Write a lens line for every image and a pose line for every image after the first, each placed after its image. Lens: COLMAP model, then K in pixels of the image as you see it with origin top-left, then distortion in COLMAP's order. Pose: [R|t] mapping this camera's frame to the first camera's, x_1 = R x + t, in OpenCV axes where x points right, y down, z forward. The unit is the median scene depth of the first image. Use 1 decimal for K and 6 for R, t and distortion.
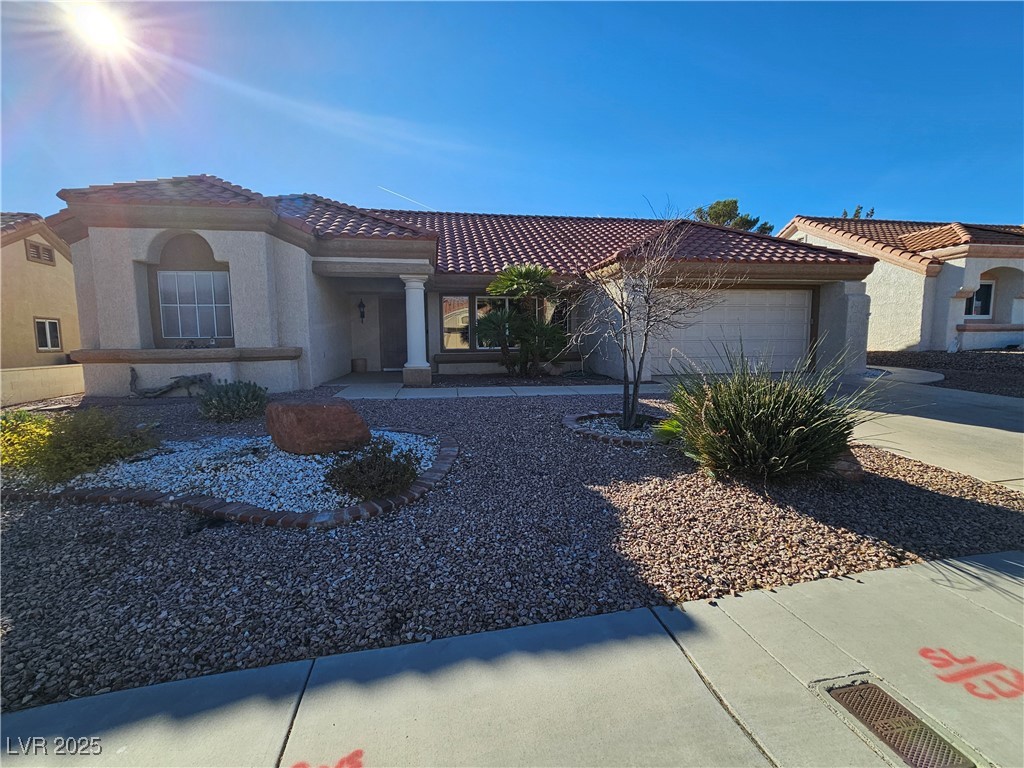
lens RADIAL K [[455.8, 0, 508.0], [0, 455.8, 383.4], [0, 0, 1]] dist [0.000422, 0.000479]
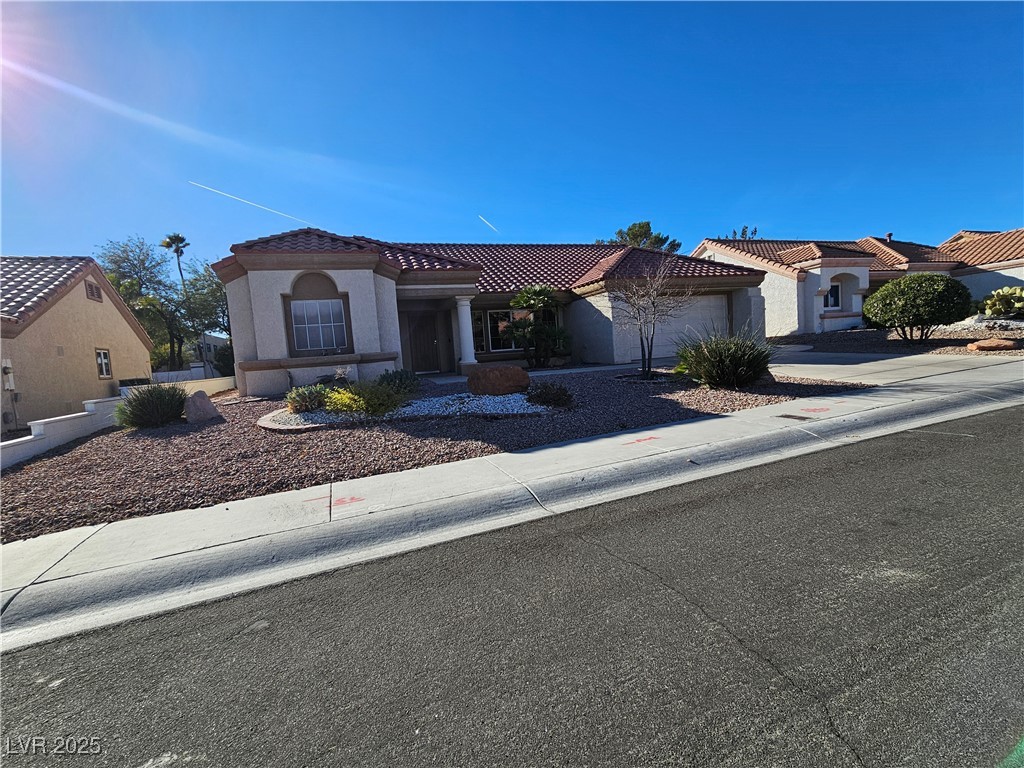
lens RADIAL K [[455.8, 0, 506.1], [0, 455.8, 384.4], [0, 0, 1]] dist [0.000422, 0.000479]
pose [[0.985204, -0.073543, 0.154807, -0.251345], [0.078747, 0.996508, -0.027748, 0.059801], [-0.152226, 0.039528, 0.987555, -0.286823]]
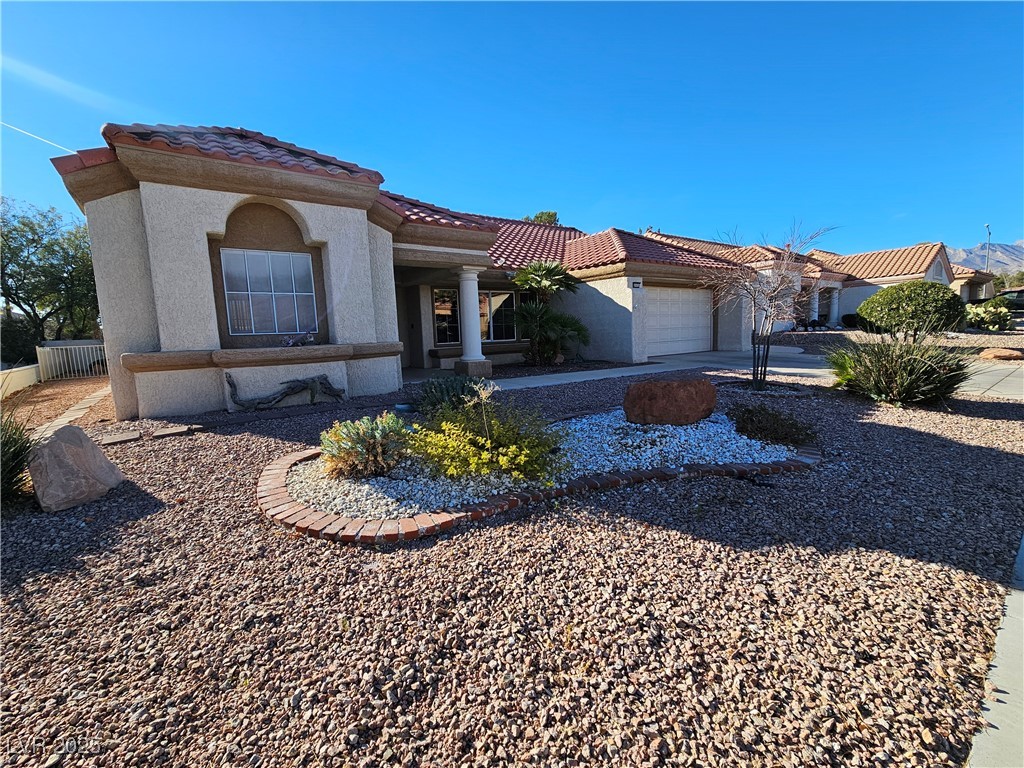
lens RADIAL K [[455.8, 0, 508.2], [0, 455.8, 384.6], [0, 0, 1]] dist [0.000422, 0.000479]
pose [[0.896193, -0.074099, 0.437432, -0.469563], [0.072341, 0.997165, 0.020707, 0.001865], [-0.437726, 0.013087, 0.899013, 0.065924]]
